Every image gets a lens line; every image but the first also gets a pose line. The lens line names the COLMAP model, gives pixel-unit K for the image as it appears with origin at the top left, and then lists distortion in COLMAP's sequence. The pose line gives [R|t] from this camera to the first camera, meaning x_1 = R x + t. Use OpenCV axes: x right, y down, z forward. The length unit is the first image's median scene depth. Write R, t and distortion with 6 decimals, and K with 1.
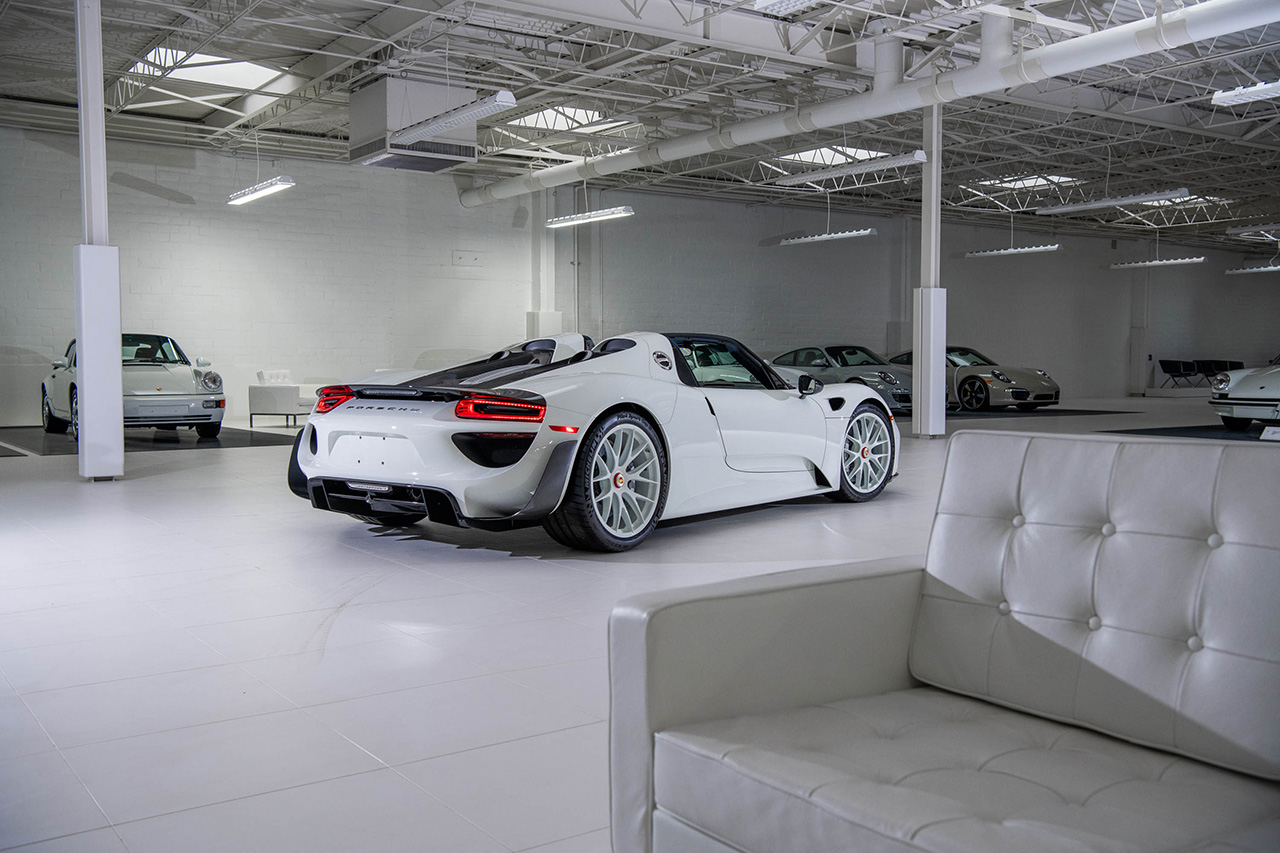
lens RADIAL K [[1263.0, 0, 646.7], [0, 1263.0, 426.3], [0, 0, 1]] dist [-0.020249, 0.000000]
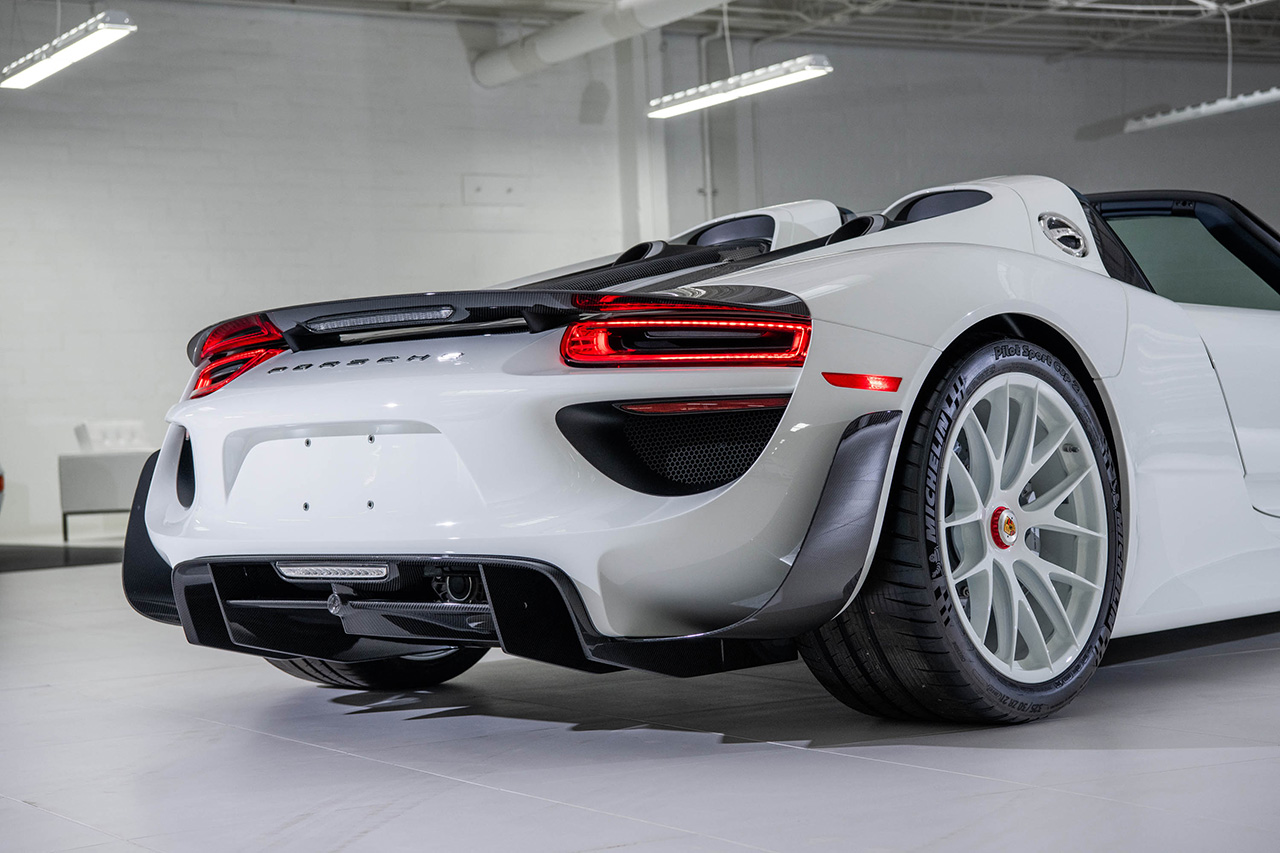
lens RADIAL K [[2314.9, 0, 630.7], [0, 2314.9, 429.4], [0, 0, 1]] dist [0.279561, 0.000000]
pose [[0.996092, -0.047669, -0.074350, -0.069387], [0.043579, 0.997497, -0.055686, 0.042002], [0.076819, 0.052228, 0.995676, 0.277240]]
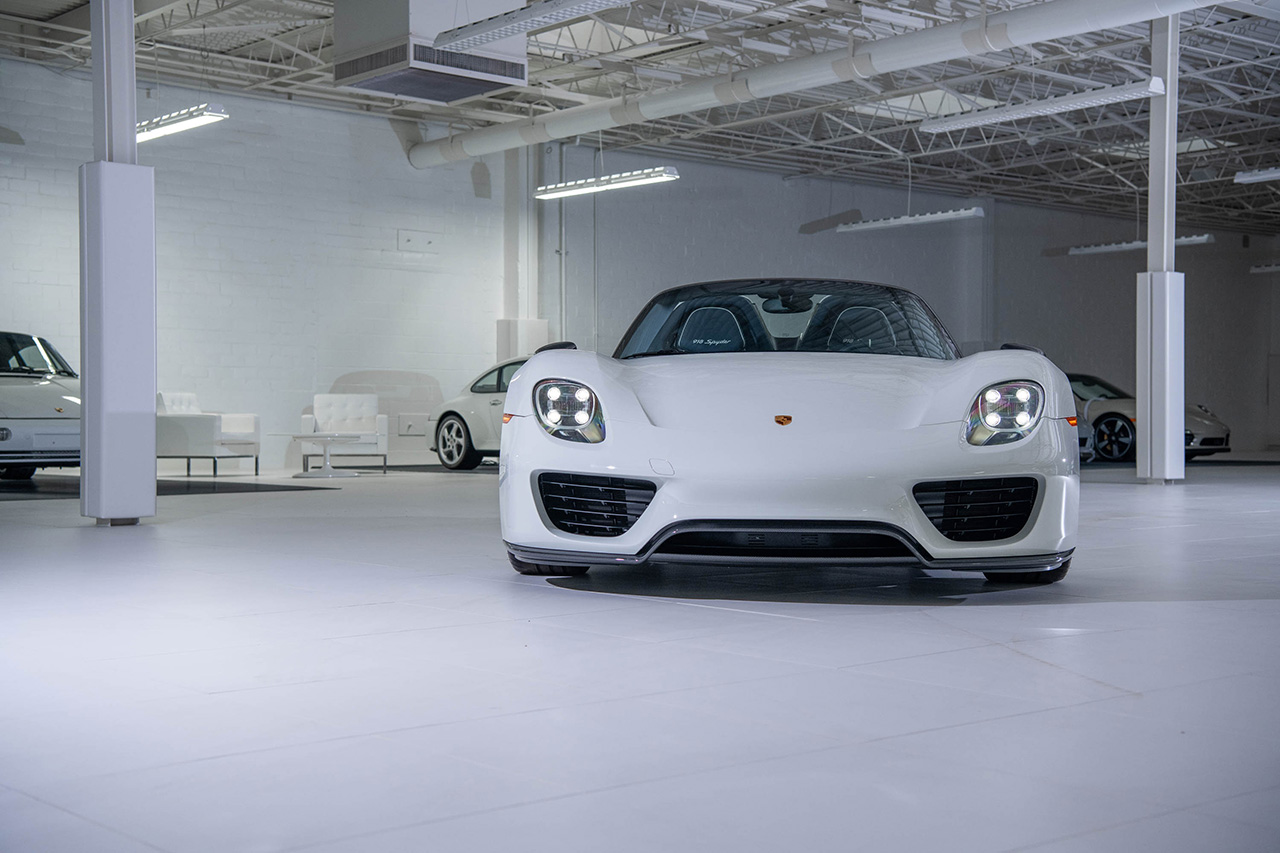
lens RADIAL K [[1746.1, 0, 641.4], [0, 1746.1, 433.4], [0, 0, 1]] dist [0.127679, 0.000000]
pose [[0.994532, 0.000755, 0.104425, -0.345316], [0.004068, 0.998935, -0.045966, 0.051808], [-0.104349, 0.046139, 0.993470, 0.086498]]
